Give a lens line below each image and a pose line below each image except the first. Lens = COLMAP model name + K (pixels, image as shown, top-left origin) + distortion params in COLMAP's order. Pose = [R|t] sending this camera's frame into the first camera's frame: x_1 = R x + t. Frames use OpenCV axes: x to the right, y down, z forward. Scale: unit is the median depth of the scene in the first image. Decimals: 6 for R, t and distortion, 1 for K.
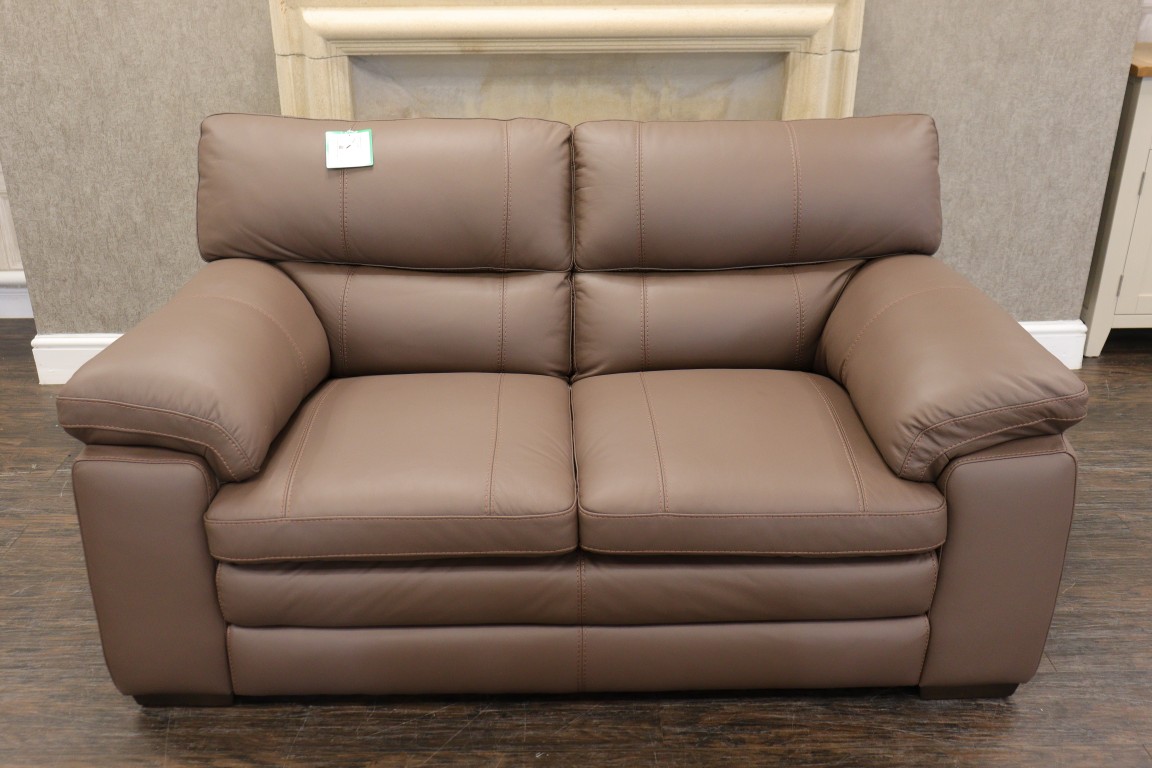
lens RADIAL K [[1130.5, 0, 576.0], [0, 1130.5, 384.0], [0, 0, 1]] dist [0.007912, 0.003818]
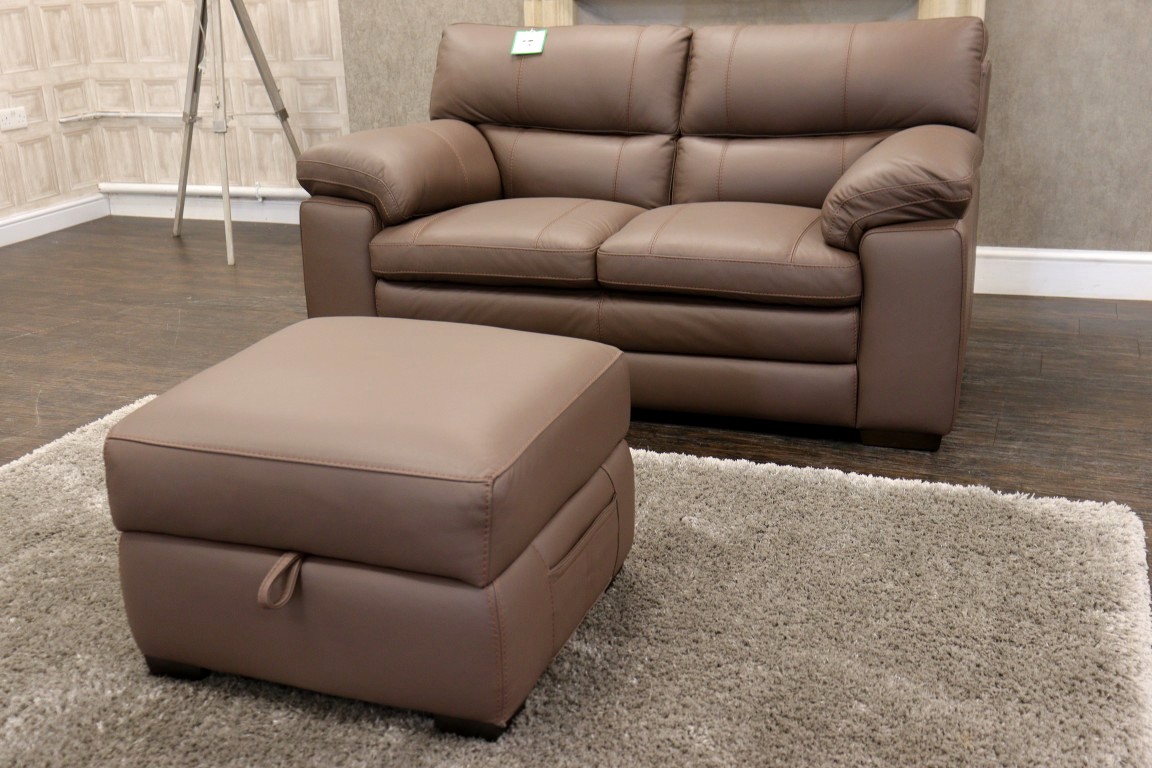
lens RADIAL K [[1252.7, 0, 576.0], [0, 1252.7, 384.0], [0, 0, 1]] dist [0.014432, -0.018690]
pose [[0.926876, 0.090936, -0.364186, 0.447683], [-0.124371, 0.989807, -0.069382, 0.305129], [0.354164, 0.109602, 0.928738, -0.367476]]
